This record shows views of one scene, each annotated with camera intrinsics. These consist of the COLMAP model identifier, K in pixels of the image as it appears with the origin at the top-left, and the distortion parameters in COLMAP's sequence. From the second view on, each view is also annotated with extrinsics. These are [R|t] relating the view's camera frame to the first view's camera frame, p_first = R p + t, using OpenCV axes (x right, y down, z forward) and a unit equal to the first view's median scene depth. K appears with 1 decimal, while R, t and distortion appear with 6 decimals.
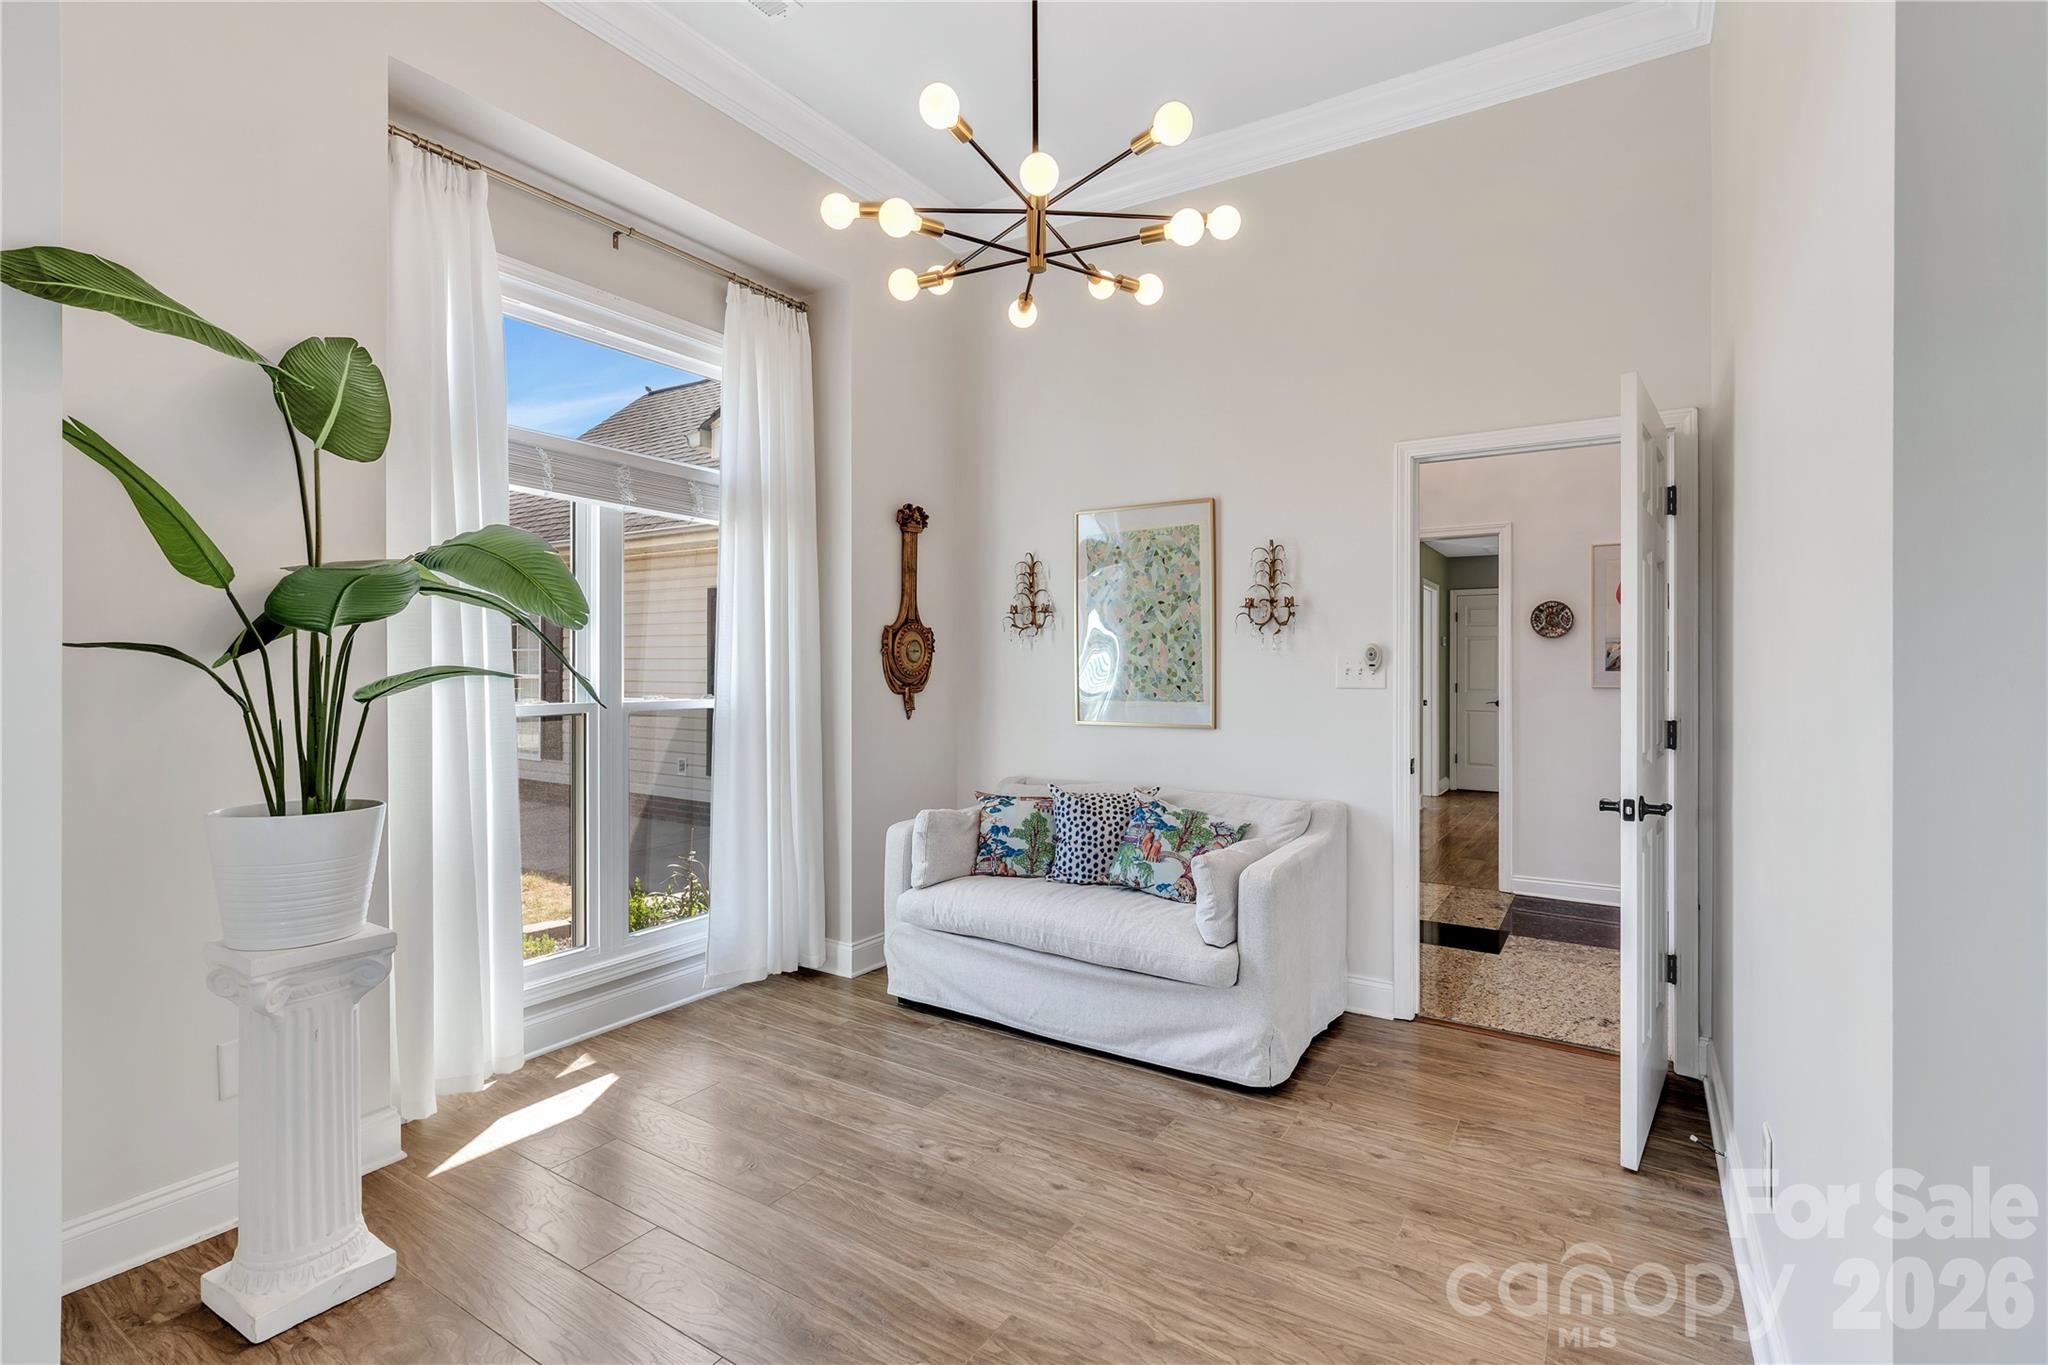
lens RADIAL K [[938.5, 0, 1030.7], [0, 938.5, 648.0], [0, 0, 1]] dist [0.000222, 0.000119]
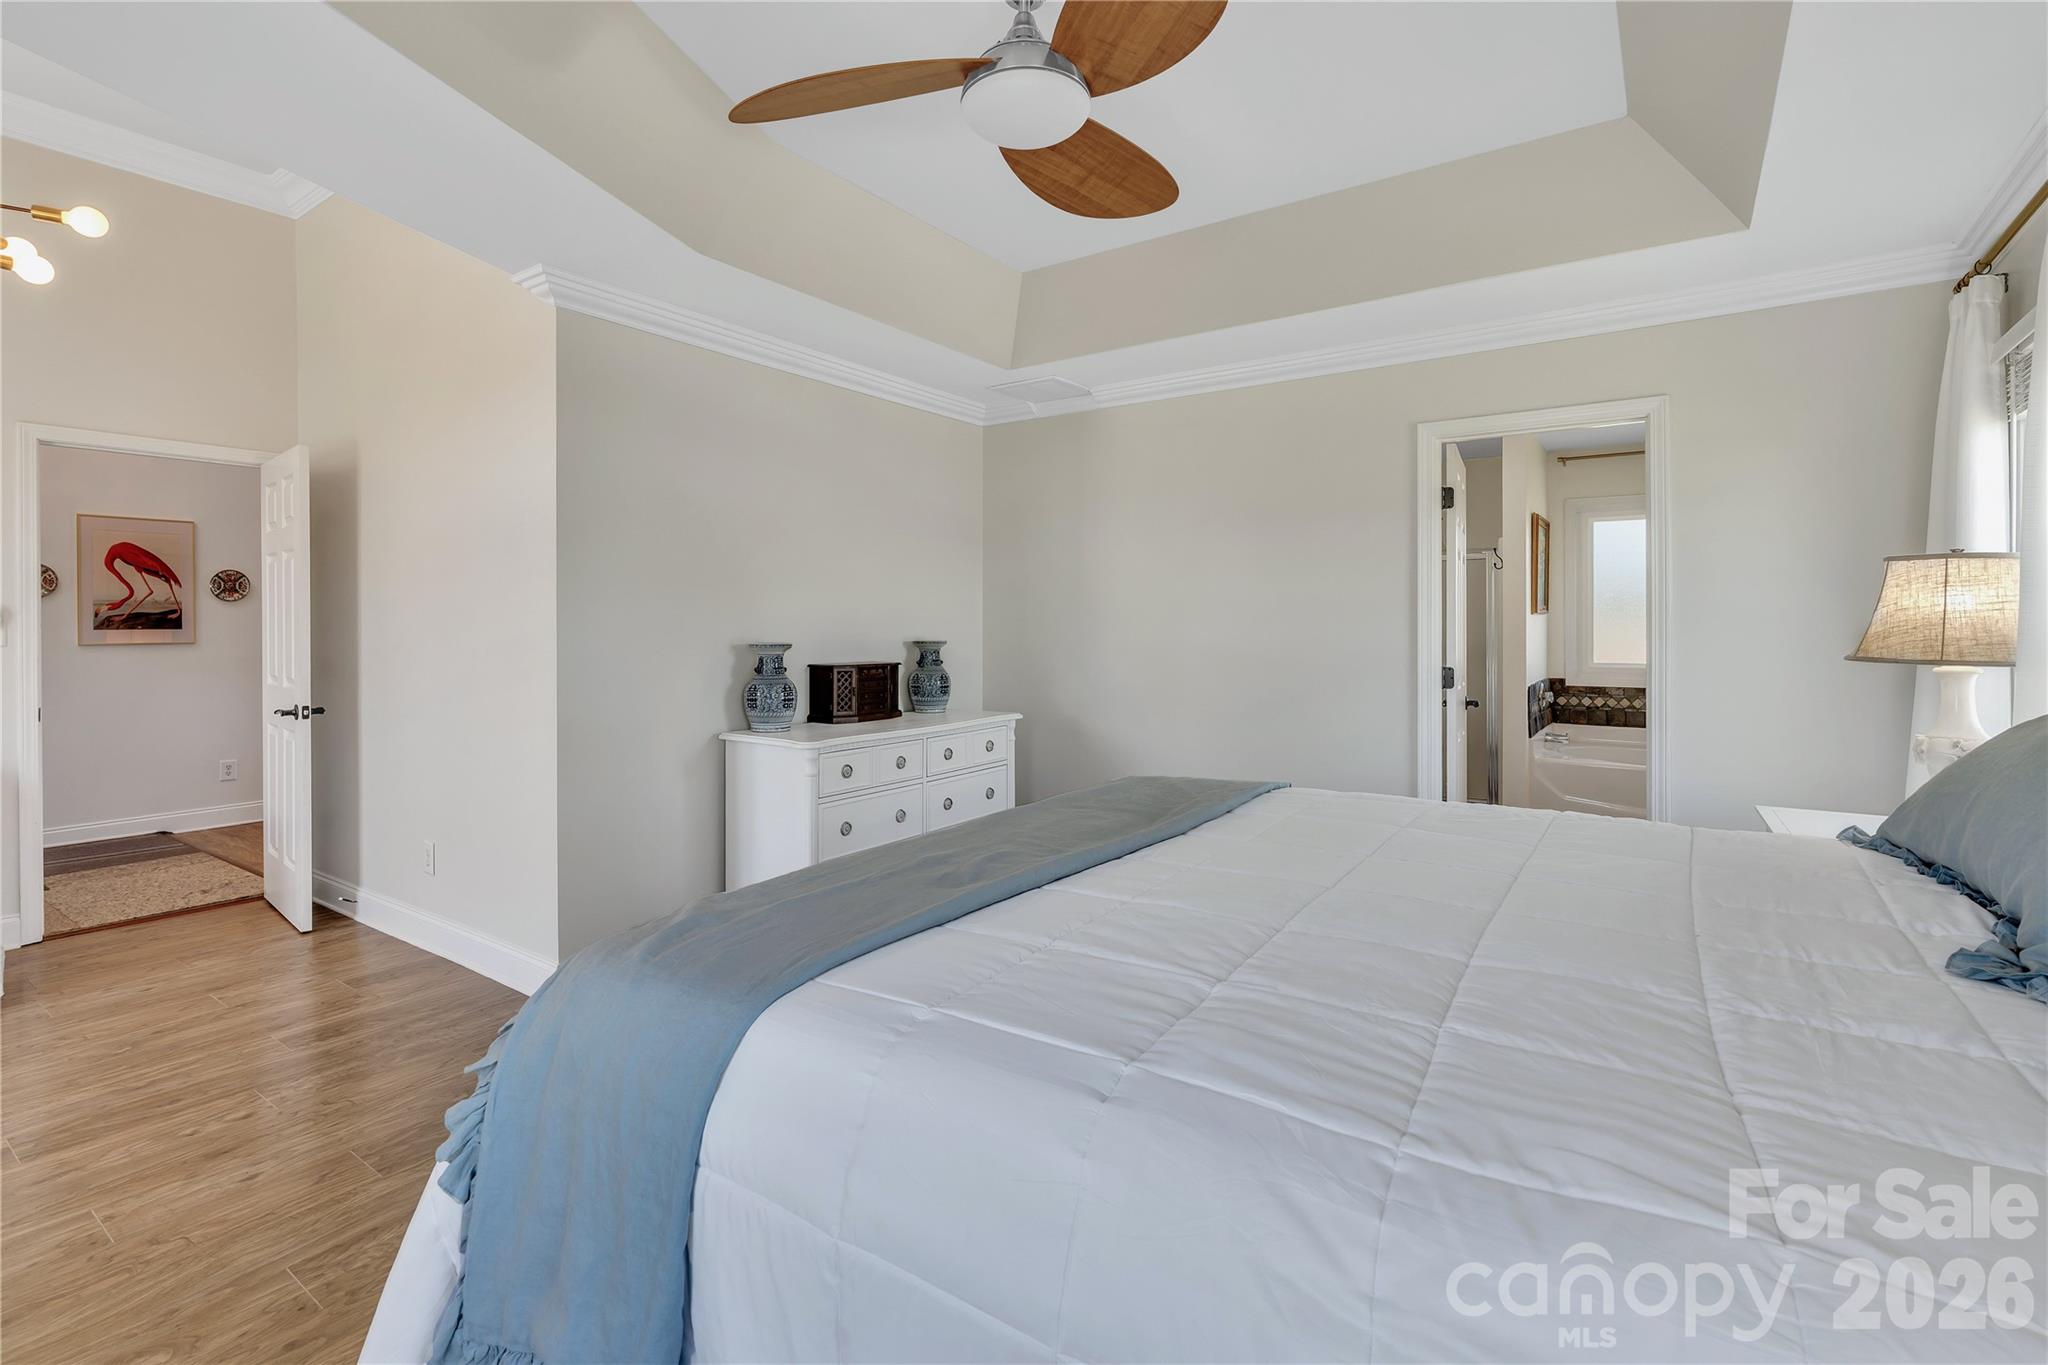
lens RADIAL K [[938.5, 0, 1030.7], [0, 938.5, 648.0], [0, 0, 1]] dist [0.000222, 0.000119]
pose [[0.043338, -0.033942, 0.998484, -1.095139], [-0.009342, 0.999365, 0.034377, -0.005919], [-0.999017, -0.010818, 0.042994, -0.386758]]
